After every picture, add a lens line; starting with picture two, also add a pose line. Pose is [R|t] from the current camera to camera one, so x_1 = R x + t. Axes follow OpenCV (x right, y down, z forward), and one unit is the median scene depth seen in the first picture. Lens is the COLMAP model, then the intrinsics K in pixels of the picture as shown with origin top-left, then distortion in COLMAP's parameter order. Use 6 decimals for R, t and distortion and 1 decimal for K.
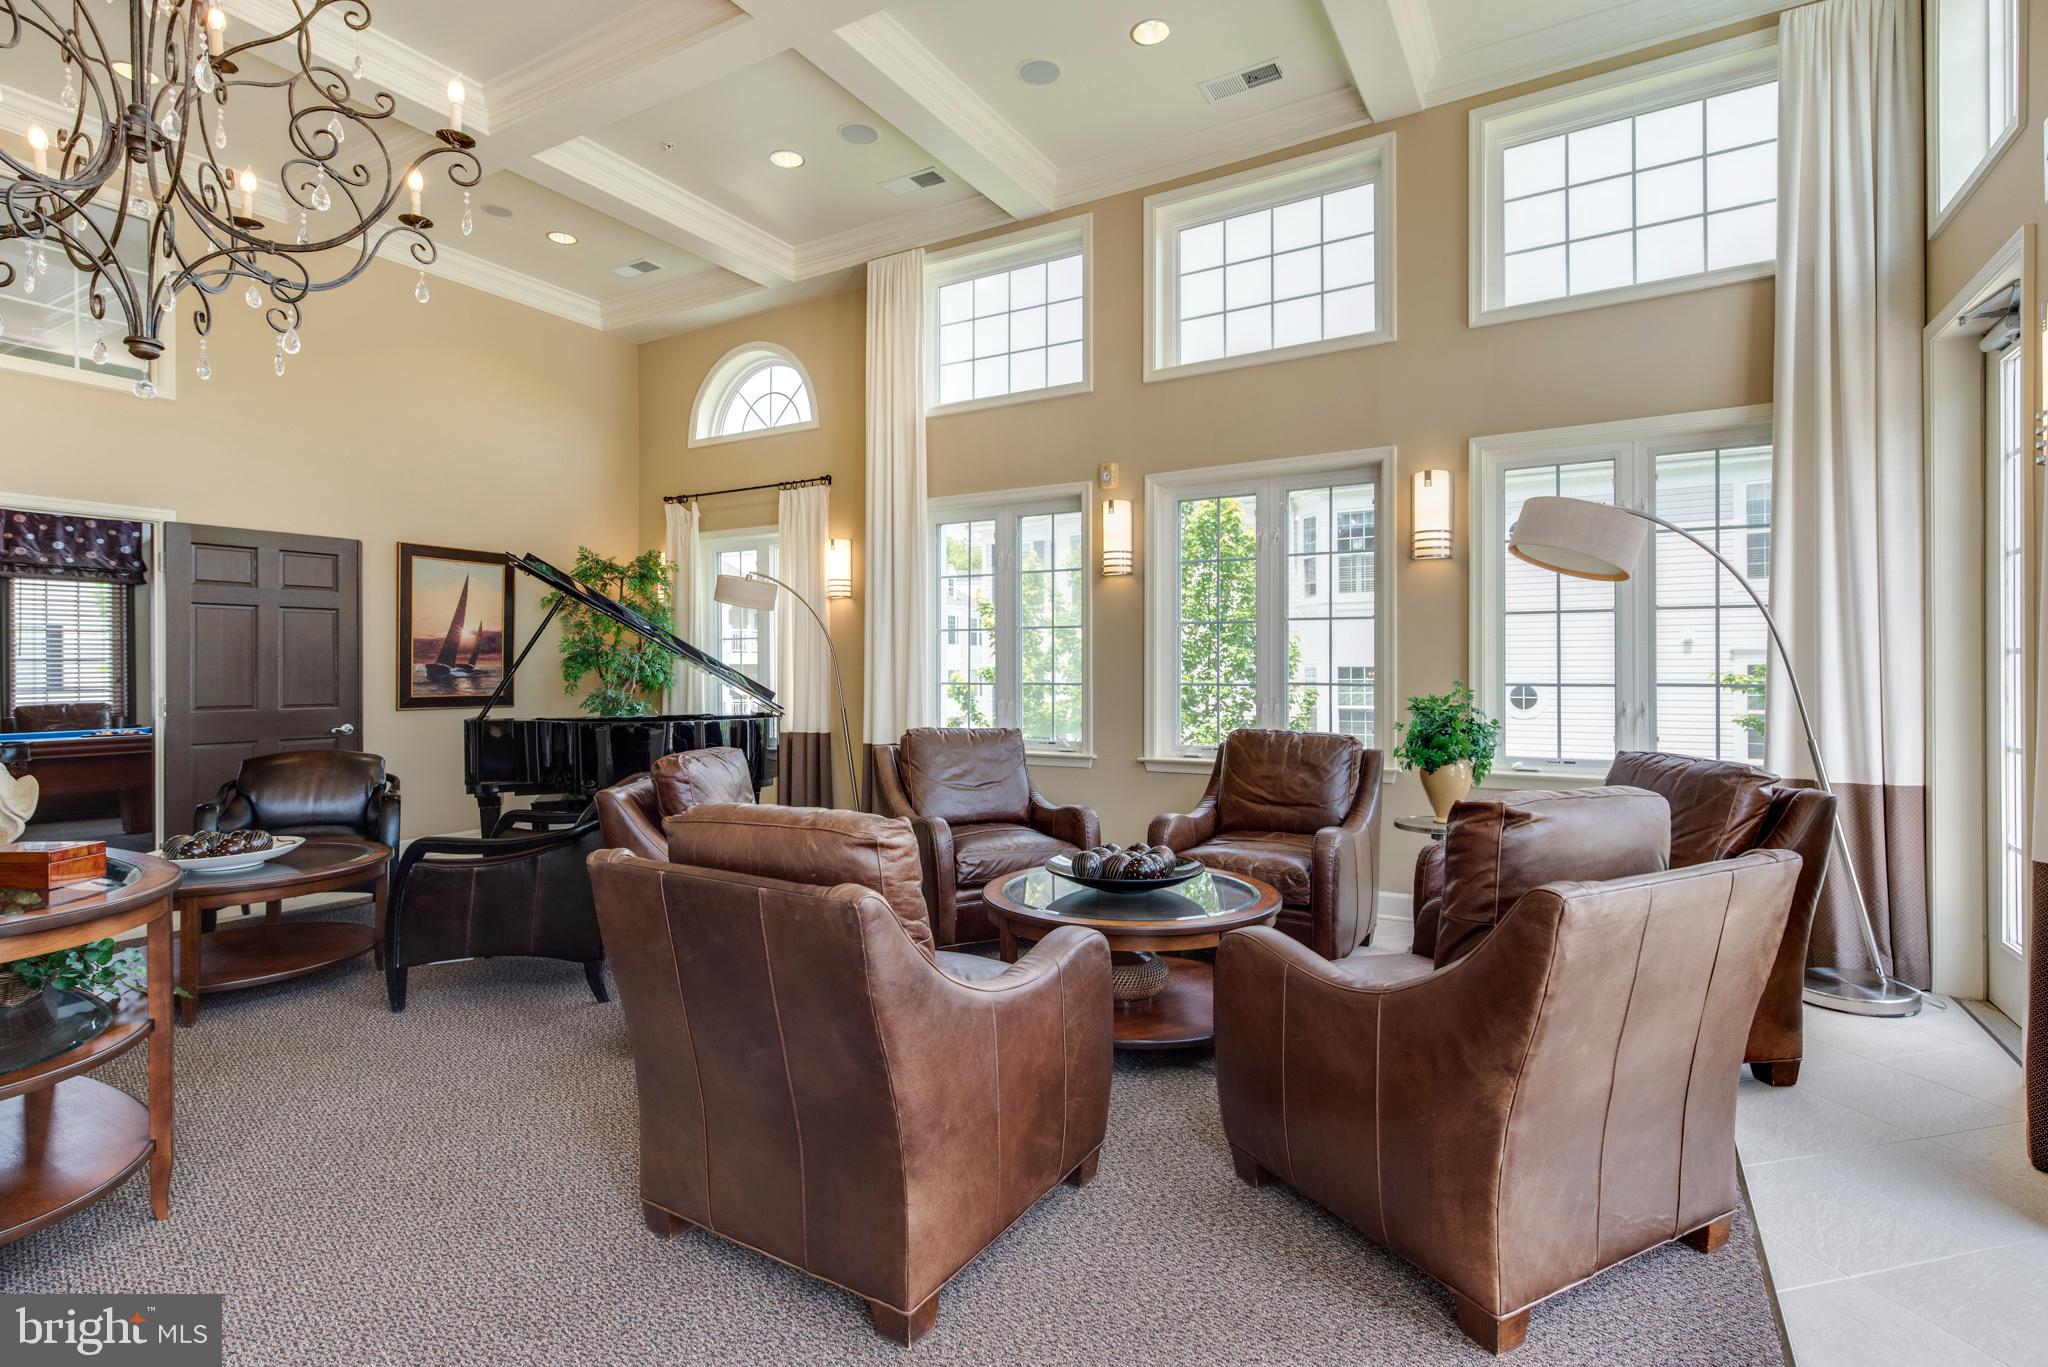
lens RADIAL K [[995.9, 0, 1023.7], [0, 995.9, 667.2], [0, 0, 1]] dist [0.004804, -0.000159]
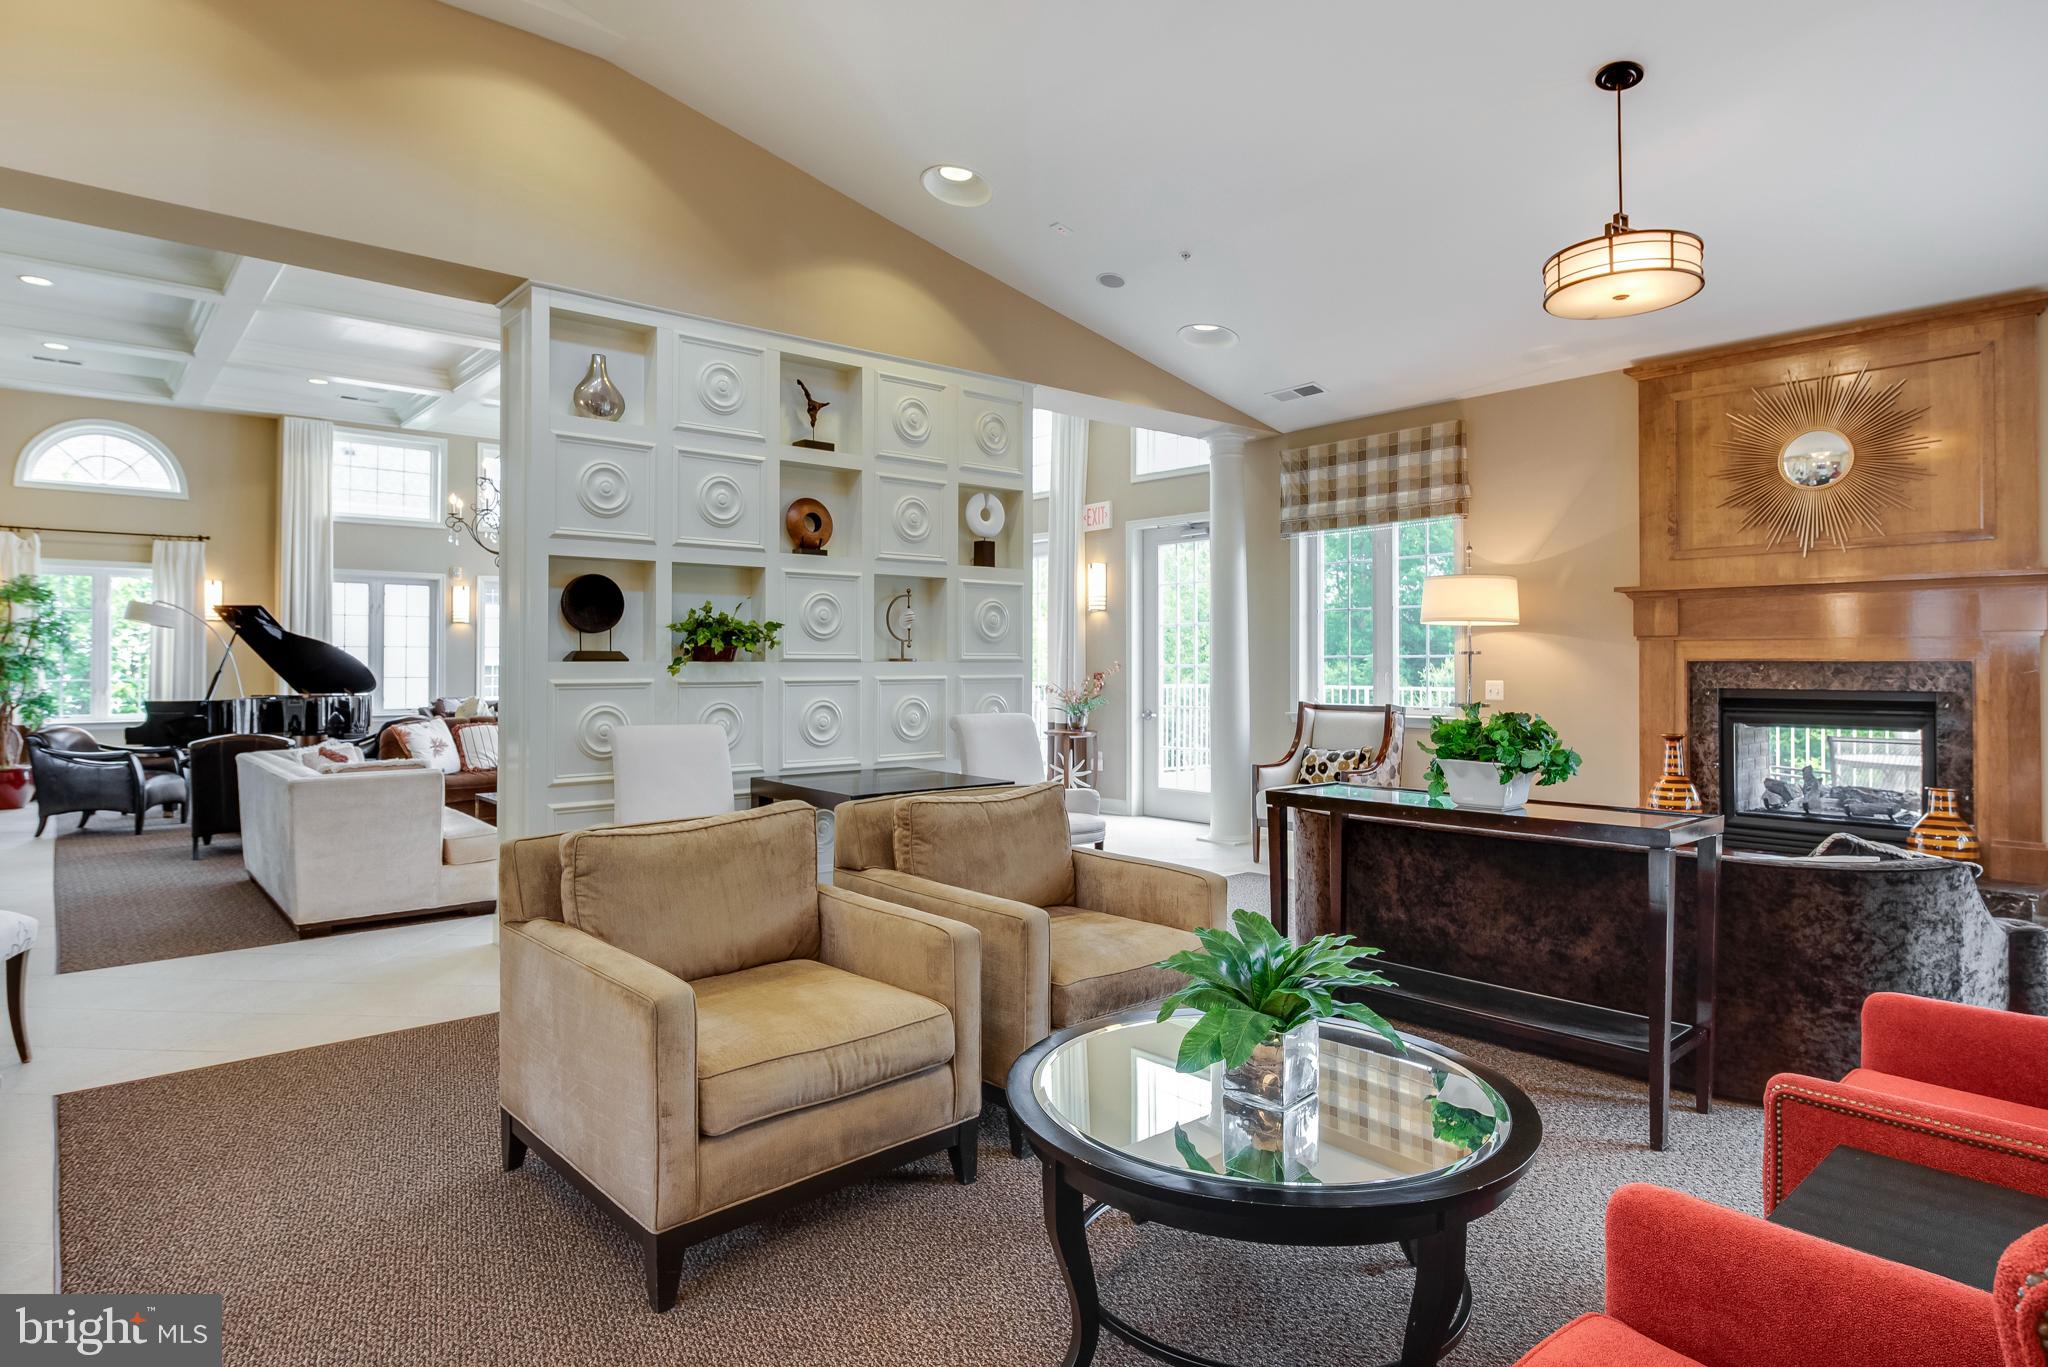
lens RADIAL K [[1132.2, 0, 1012.4], [0, 1132.2, 648.3], [0, 0, 1]] dist [-0.002308, -0.000903]
pose [[0.320982, 0.015553, 0.946958, -2.041239], [-0.002402, 0.999875, -0.015608, -0.009167], [-0.947082, 0.002735, 0.320979, -0.925172]]
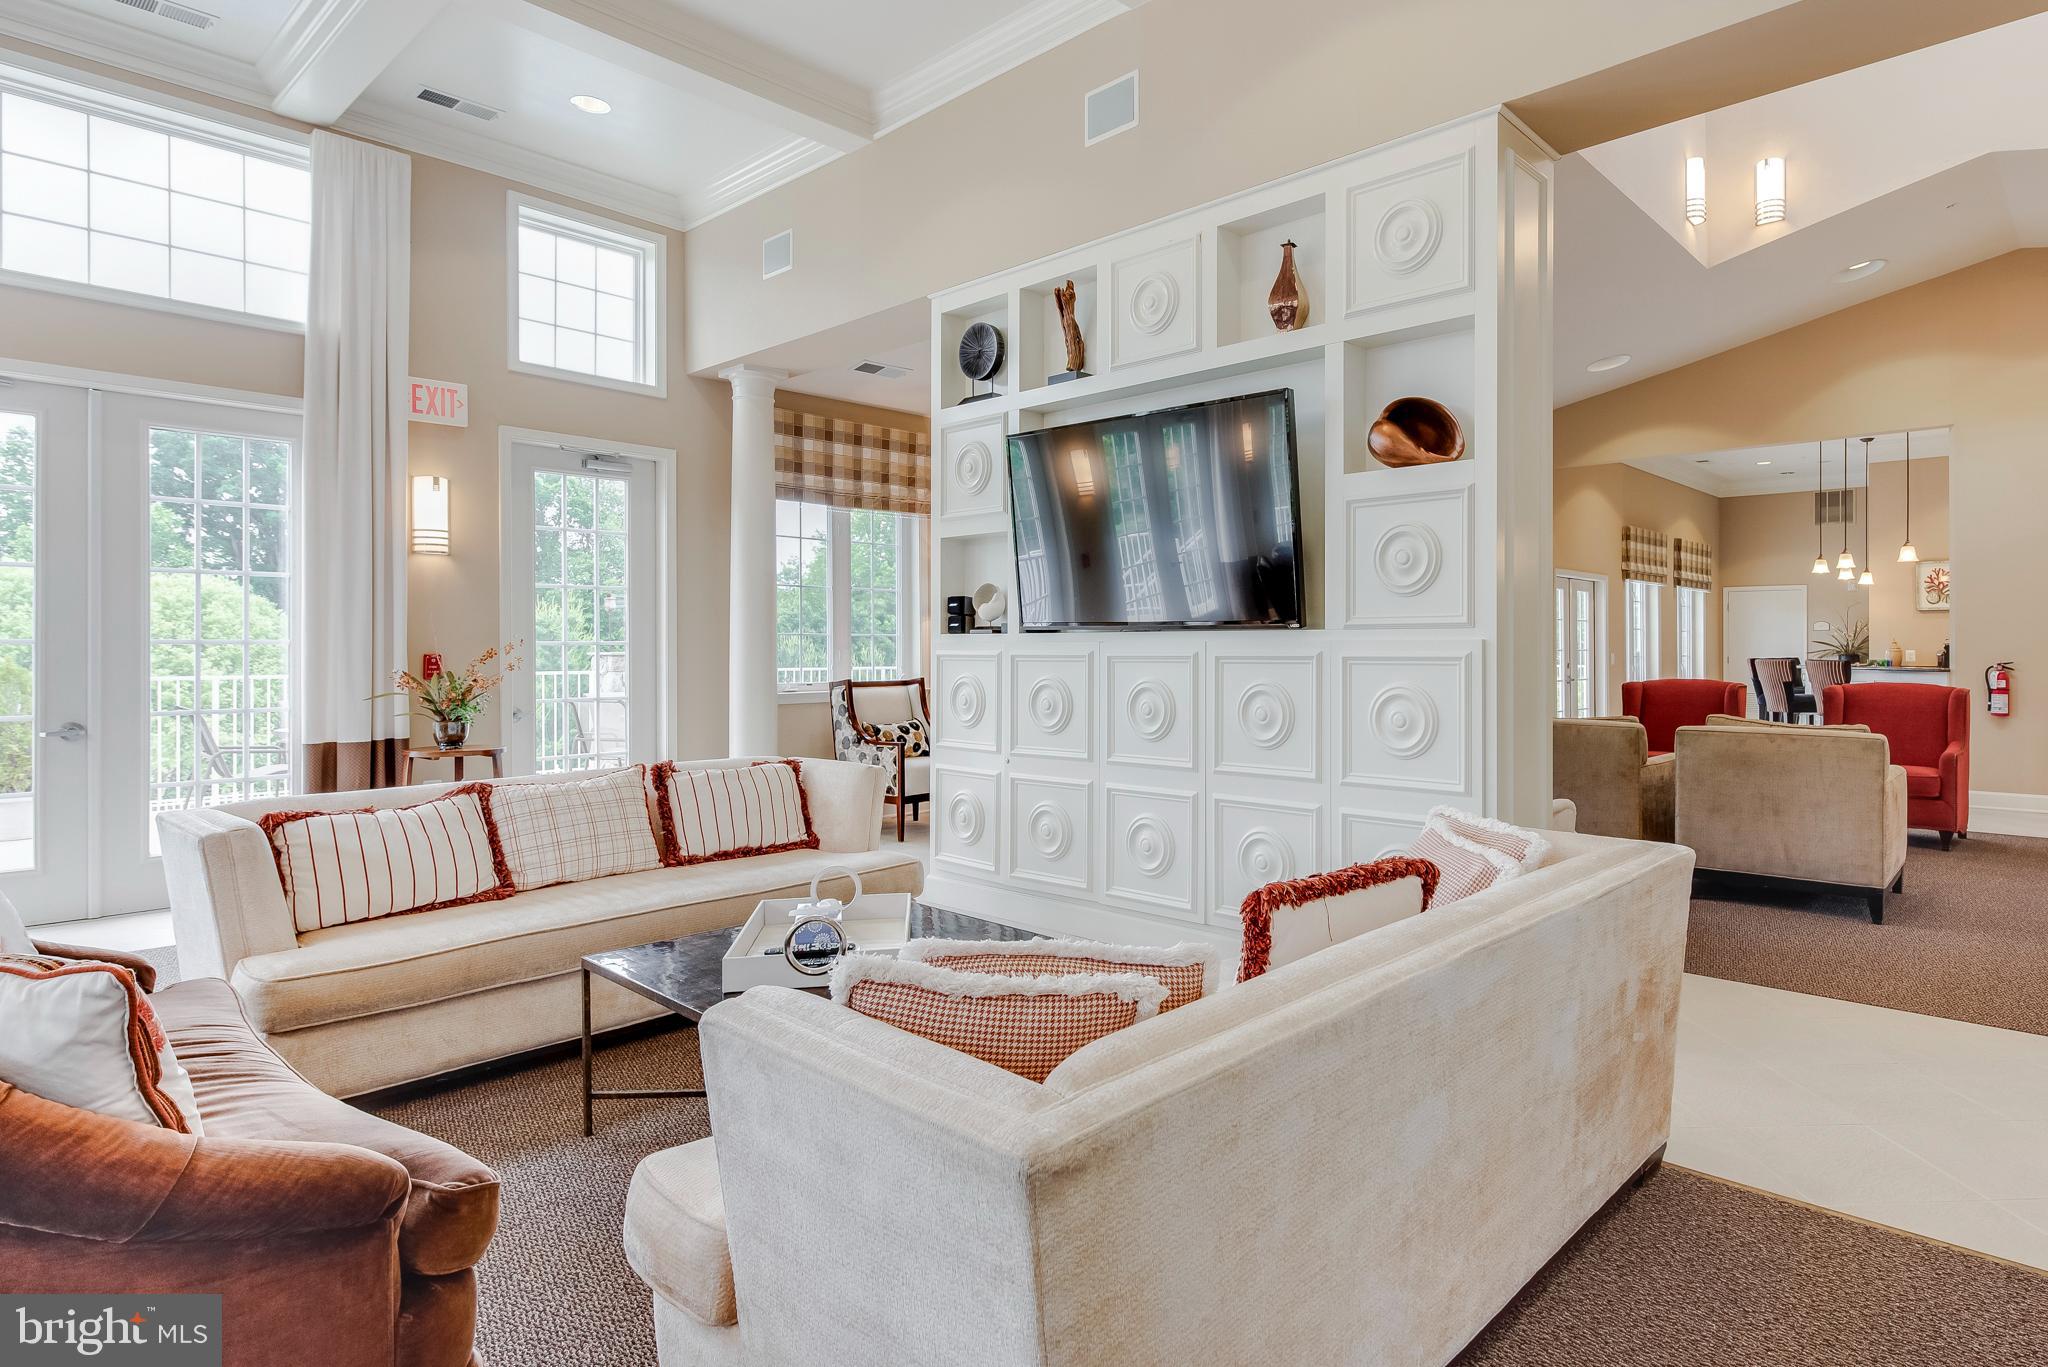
lens RADIAL K [[1118.6, 0, 1135.9], [0, 1118.6, 649.9], [0, 0, 1]] dist [0.000966, -0.000017]
pose [[-0.980905, 0.004489, 0.194434, -1.033034], [0.004163, 0.999989, -0.002084, 0.005184], [-0.194441, -0.001234, -0.980913, 0.733678]]
